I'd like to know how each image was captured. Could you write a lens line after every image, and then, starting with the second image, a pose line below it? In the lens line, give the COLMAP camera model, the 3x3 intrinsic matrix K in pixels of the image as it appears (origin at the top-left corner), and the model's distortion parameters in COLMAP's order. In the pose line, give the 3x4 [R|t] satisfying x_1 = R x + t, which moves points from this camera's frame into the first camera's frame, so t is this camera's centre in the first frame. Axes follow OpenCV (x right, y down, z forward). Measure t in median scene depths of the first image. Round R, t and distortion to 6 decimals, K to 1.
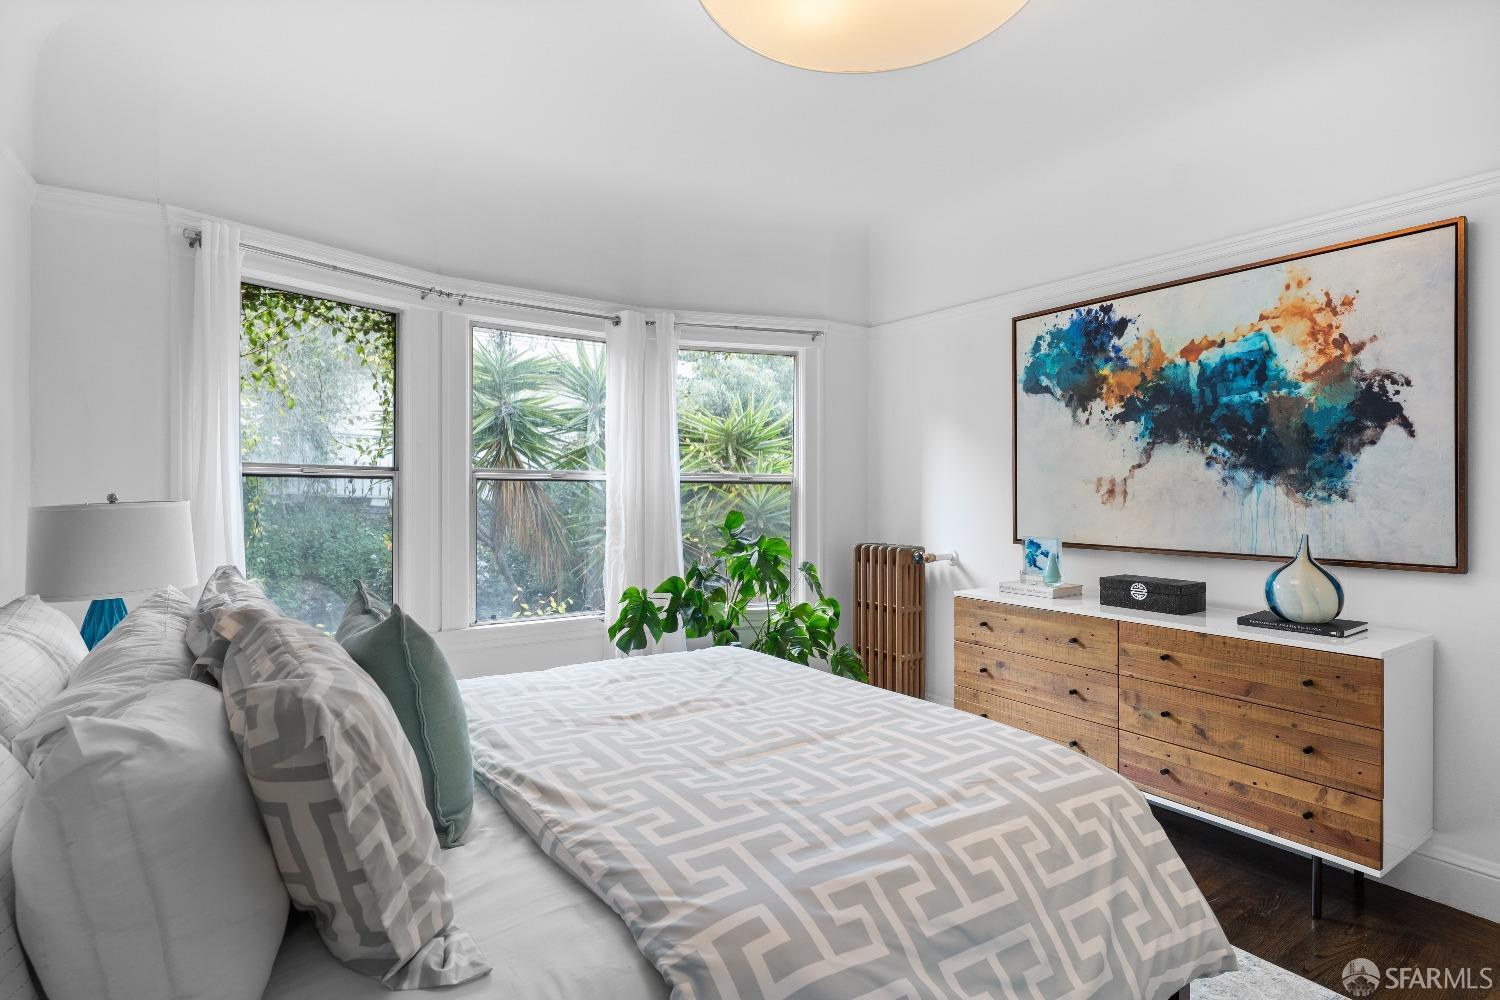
lens RADIAL K [[748.7, 0, 766.0], [0, 748.7, 491.7], [0, 0, 1]] dist [0.001086, -0.000220]
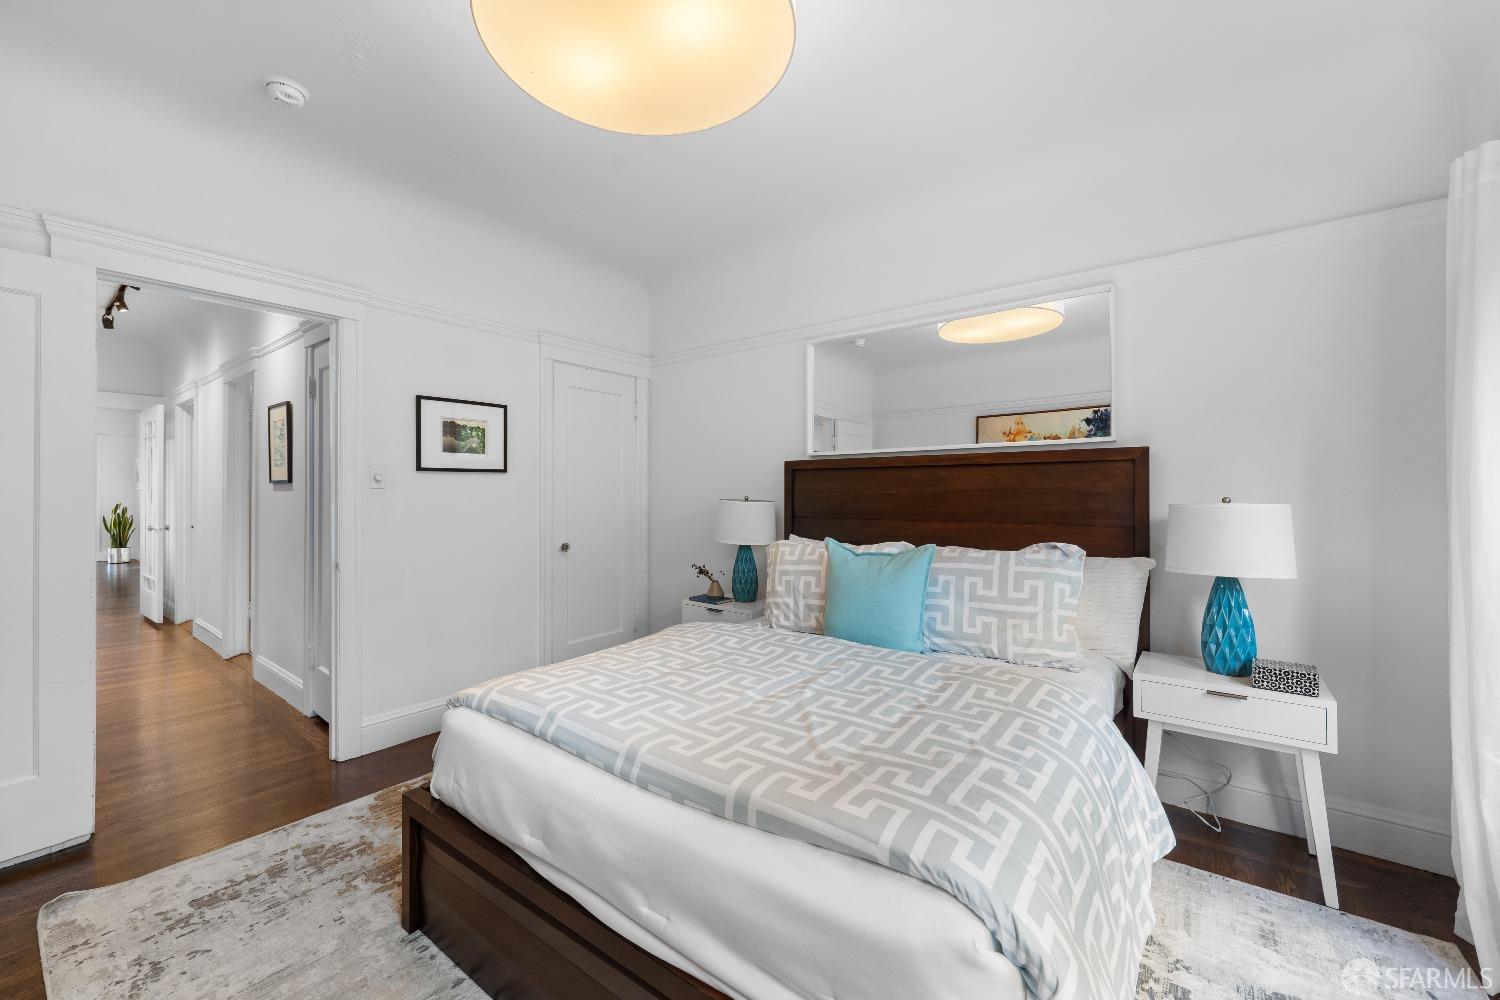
lens RADIAL K [[603.3, 0, 738.3], [0, 603.3, 494.1], [0, 0, 1]] dist [-0.000383, -0.000186]
pose [[-0.960514, -0.004339, -0.278196, 0.156271], [-0.005034, 0.999986, 0.001785, -0.000319], [0.278185, 0.003115, -0.960523, 1.231167]]
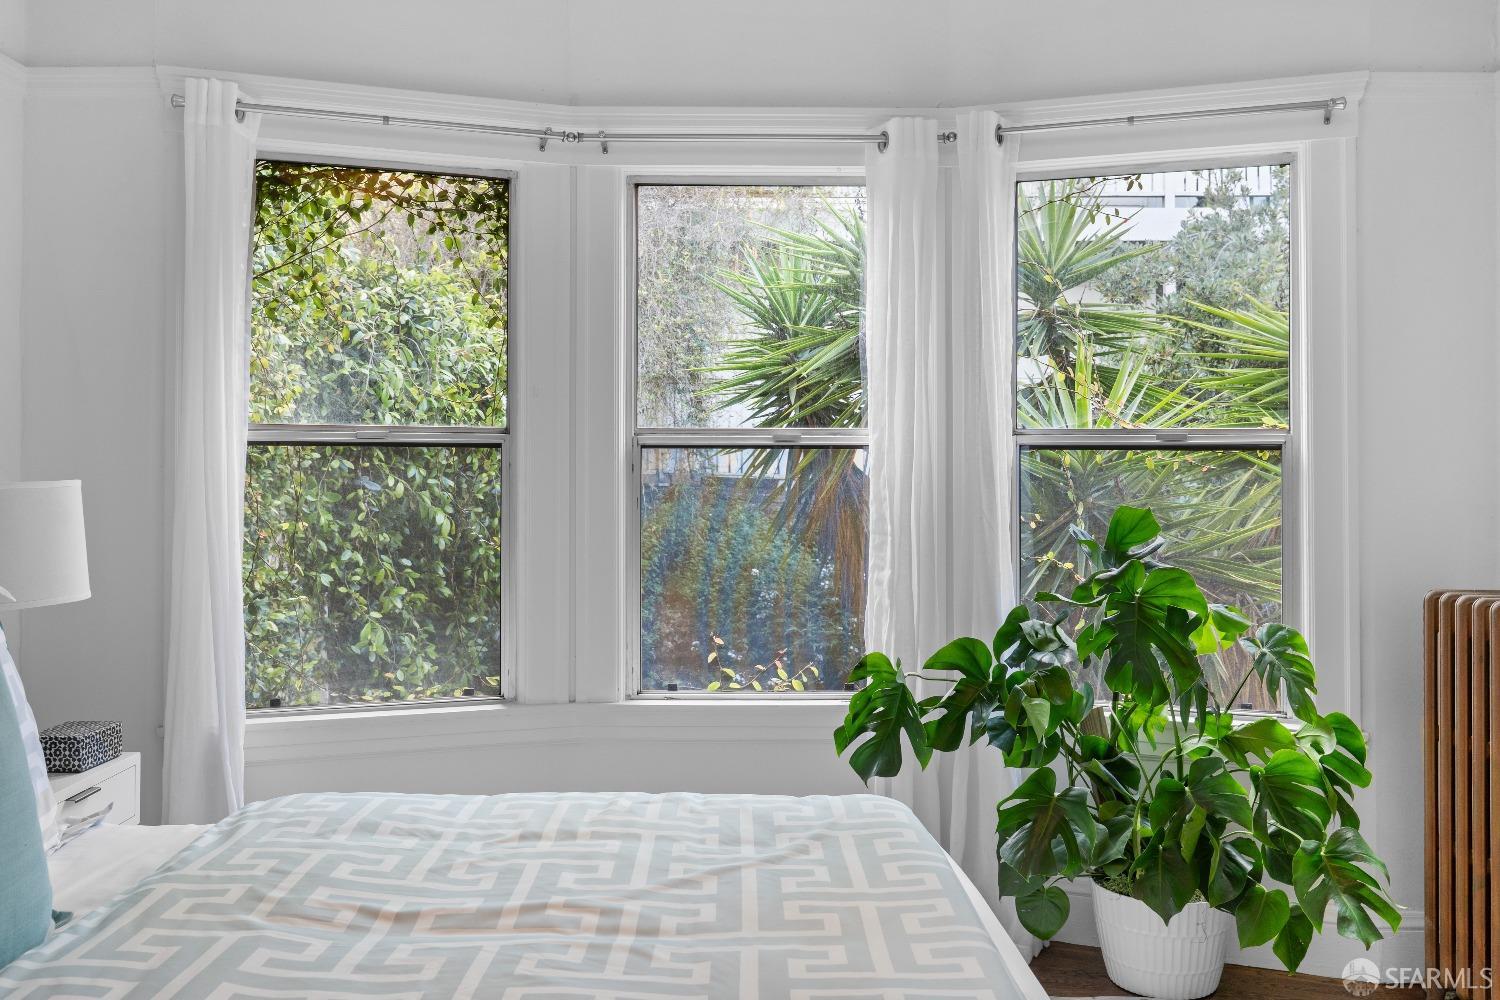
lens RADIAL K [[1312.5, 0, 771.5], [0, 1312.5, 451.3], [0, 0, 1]] dist [-0.004555, -0.000704]
pose [[0.825654, -0.009670, -0.564094, 0.332966], [0.001770, 0.999893, -0.014550, 0.002592], [0.564174, 0.011015, 0.825582, 0.265179]]
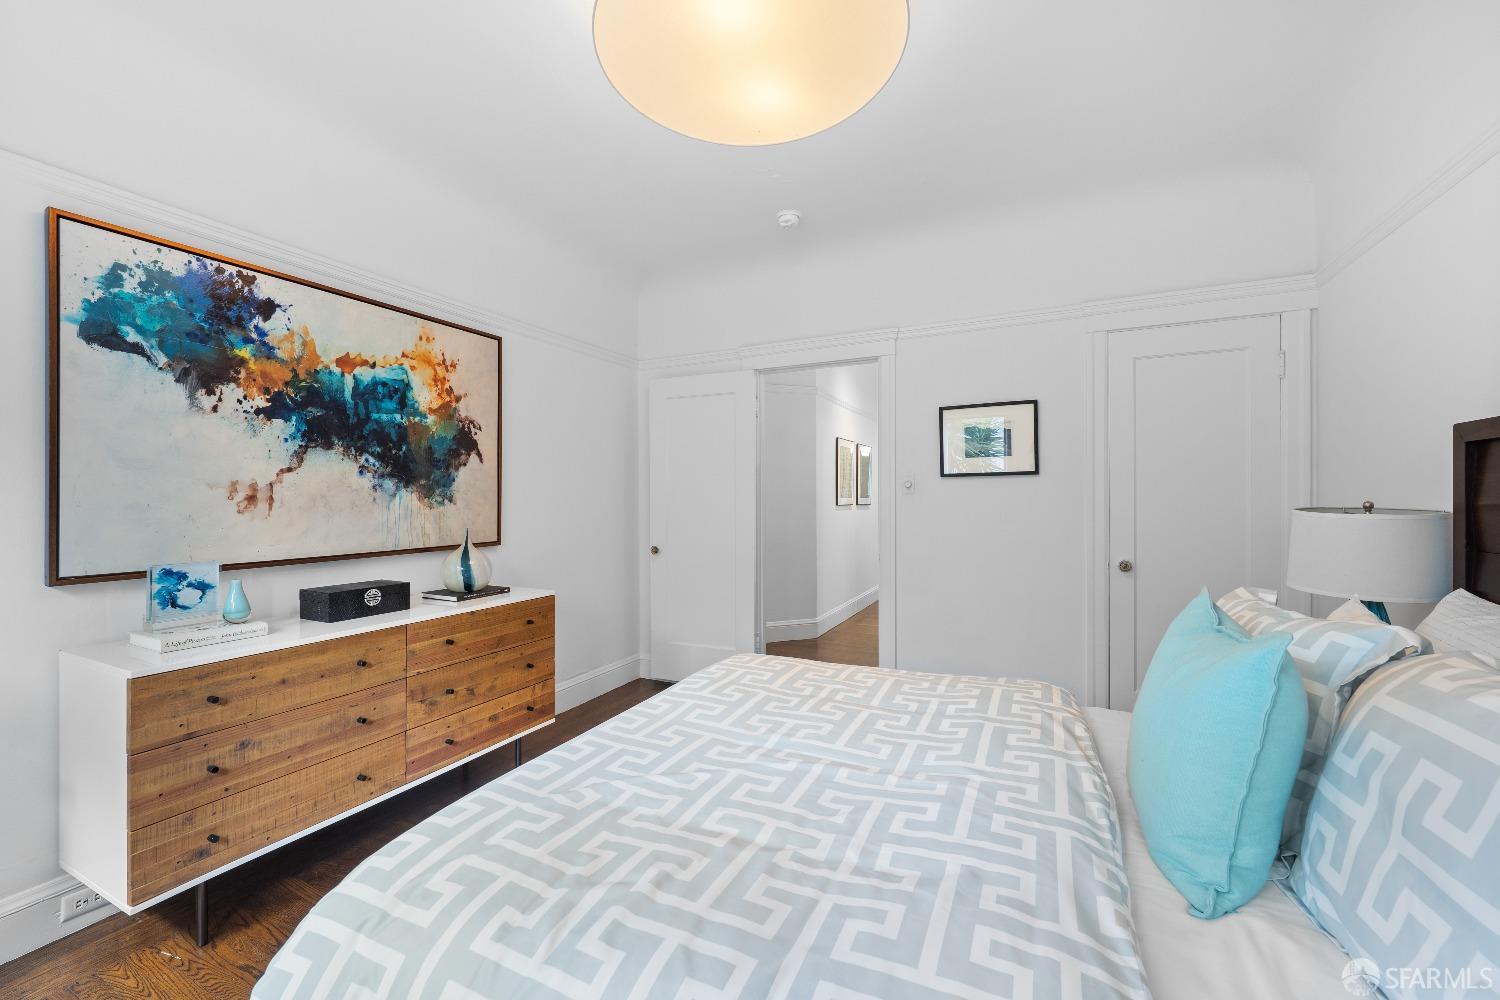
lens RADIAL K [[603.3, 0, 738.3], [0, 603.3, 494.1], [0, 0, 1]] dist [-0.000383, -0.000186]
pose [[-0.465787, 0.002461, 0.884894, -0.437914], [0.001766, 0.999997, -0.001851, -0.002804], [-0.884895, 0.000700, -0.465789, 0.925653]]
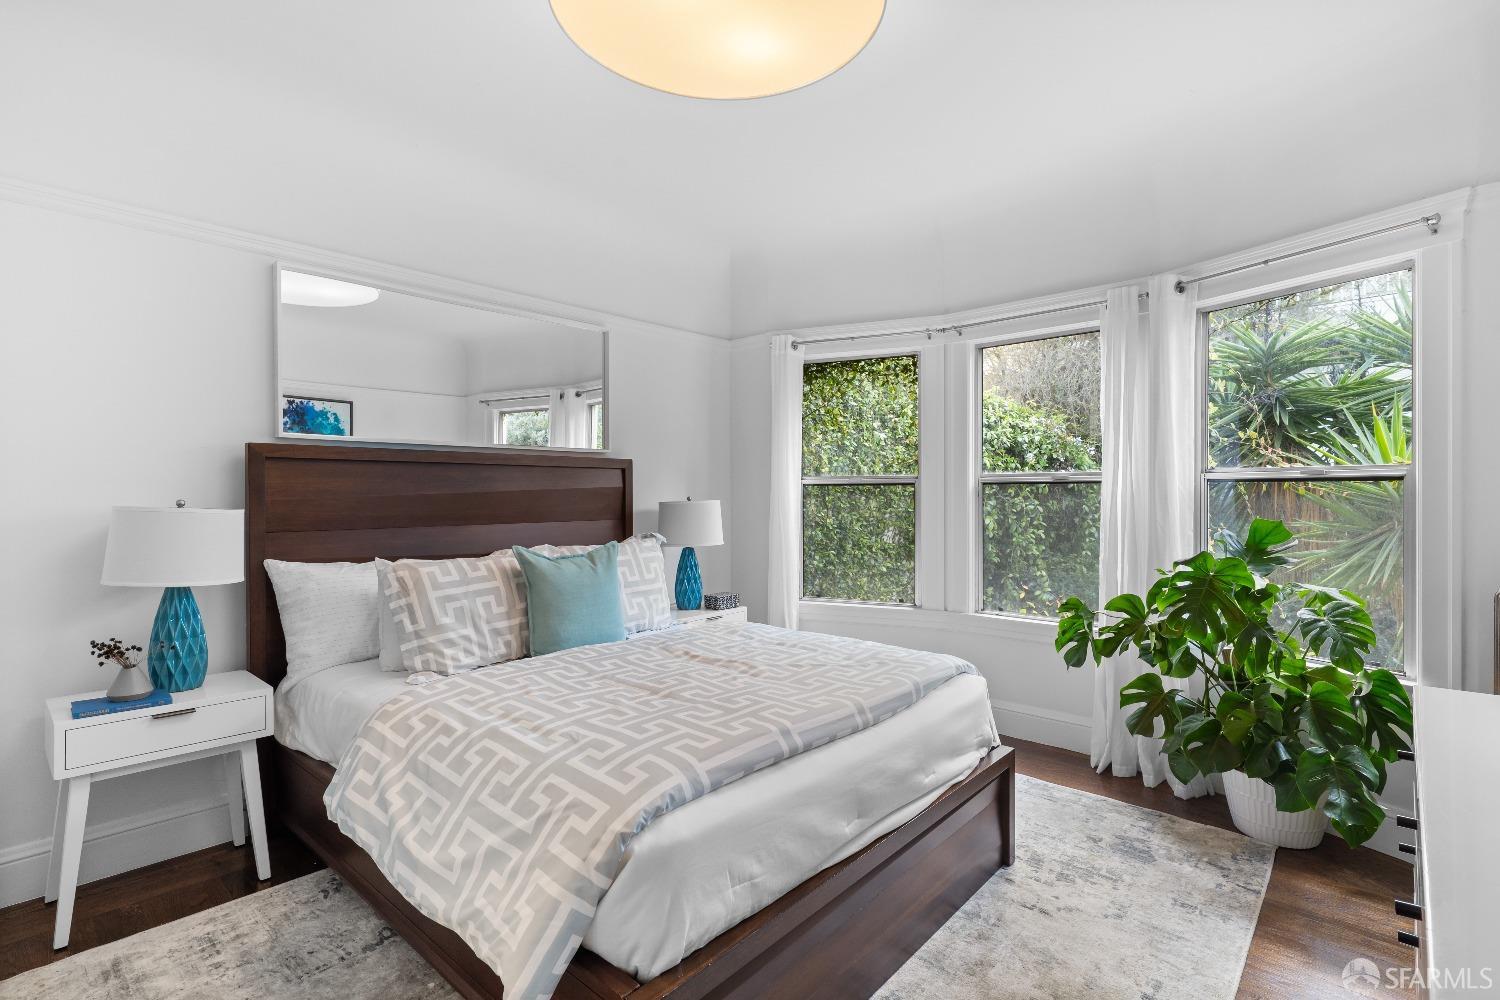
lens RADIAL K [[722.4, 0, 750.0], [0, 722.4, 500.0], [0, 0, 1]] dist [-0.000606, -0.000166]
pose [[0.211944, 0.001409, -0.977281, 0.738365], [0.003782, 0.999990, 0.002262, 0.005049], [0.977275, -0.004176, 0.211936, 0.523044]]
